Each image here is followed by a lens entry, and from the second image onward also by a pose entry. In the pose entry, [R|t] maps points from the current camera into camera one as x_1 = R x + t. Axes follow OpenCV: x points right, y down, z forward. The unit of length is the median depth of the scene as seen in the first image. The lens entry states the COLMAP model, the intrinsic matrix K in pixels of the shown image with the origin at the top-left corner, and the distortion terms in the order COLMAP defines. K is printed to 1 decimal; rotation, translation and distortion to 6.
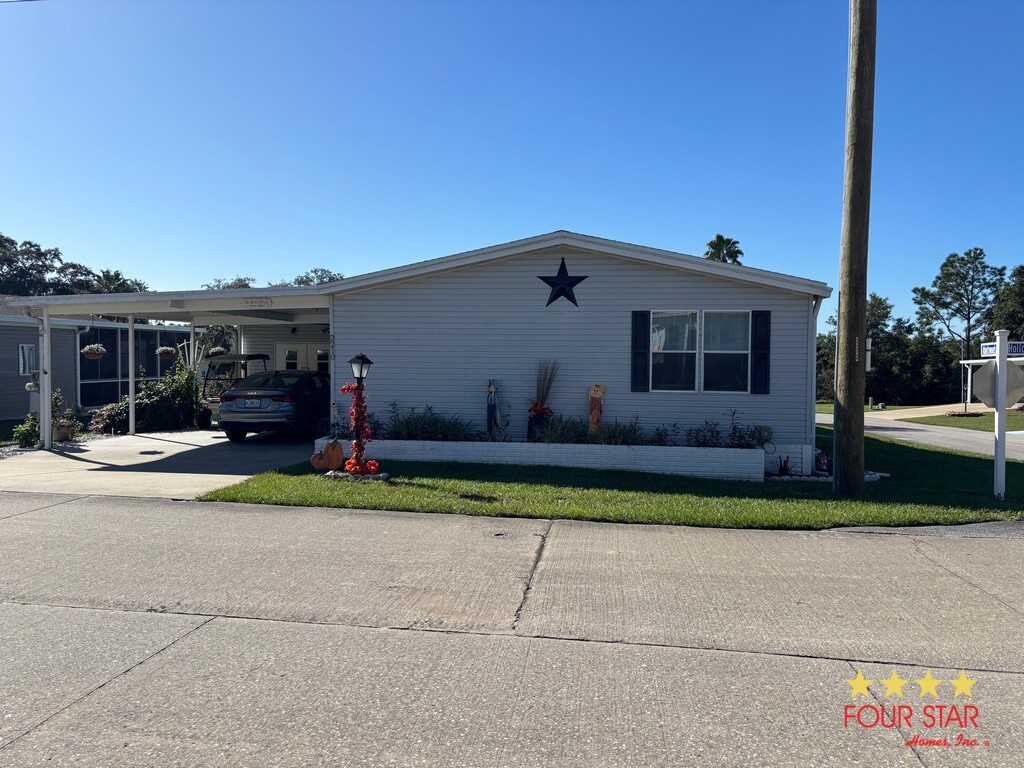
lens RADIAL K [[777.6, 0, 504.2], [0, 777.6, 381.8], [0, 0, 1]] dist [0.074458, -0.087879]
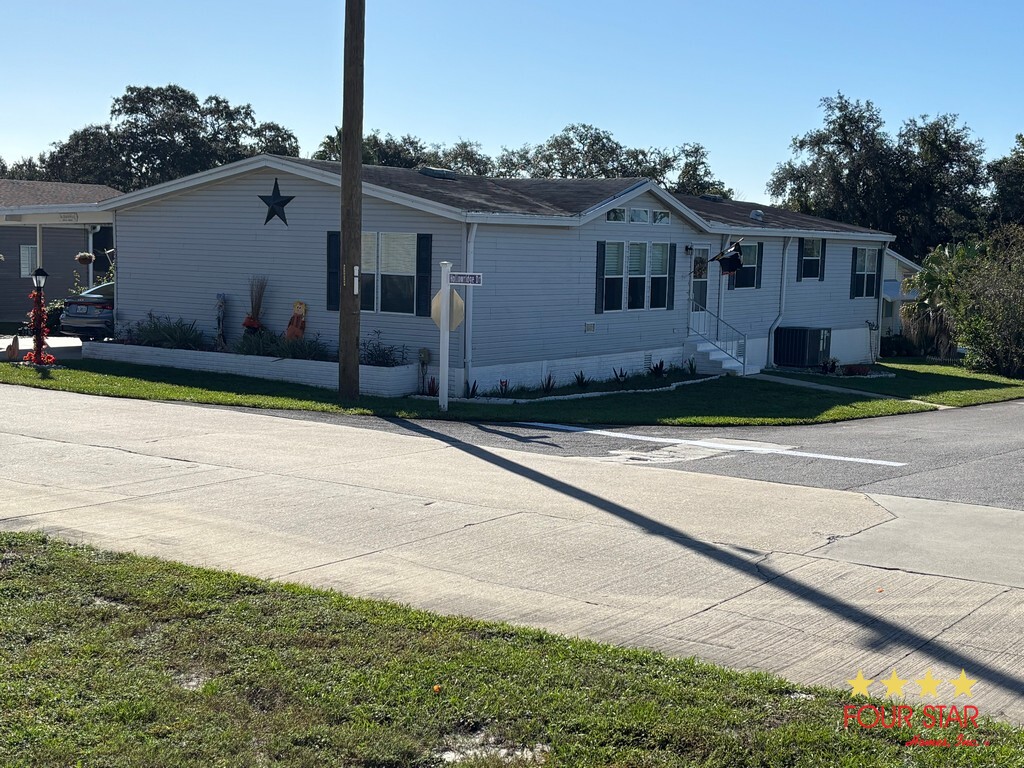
lens RADIAL K [[1478.8, 0, 511.7], [0, 1478.8, 384.7], [0, 0, 1]] dist [-0.012127, -0.019337]
pose [[0.900829, 0.060997, -0.429868, 1.181123], [-0.038195, 0.997377, 0.061484, -0.017521], [0.432490, -0.038968, 0.900796, -0.625964]]
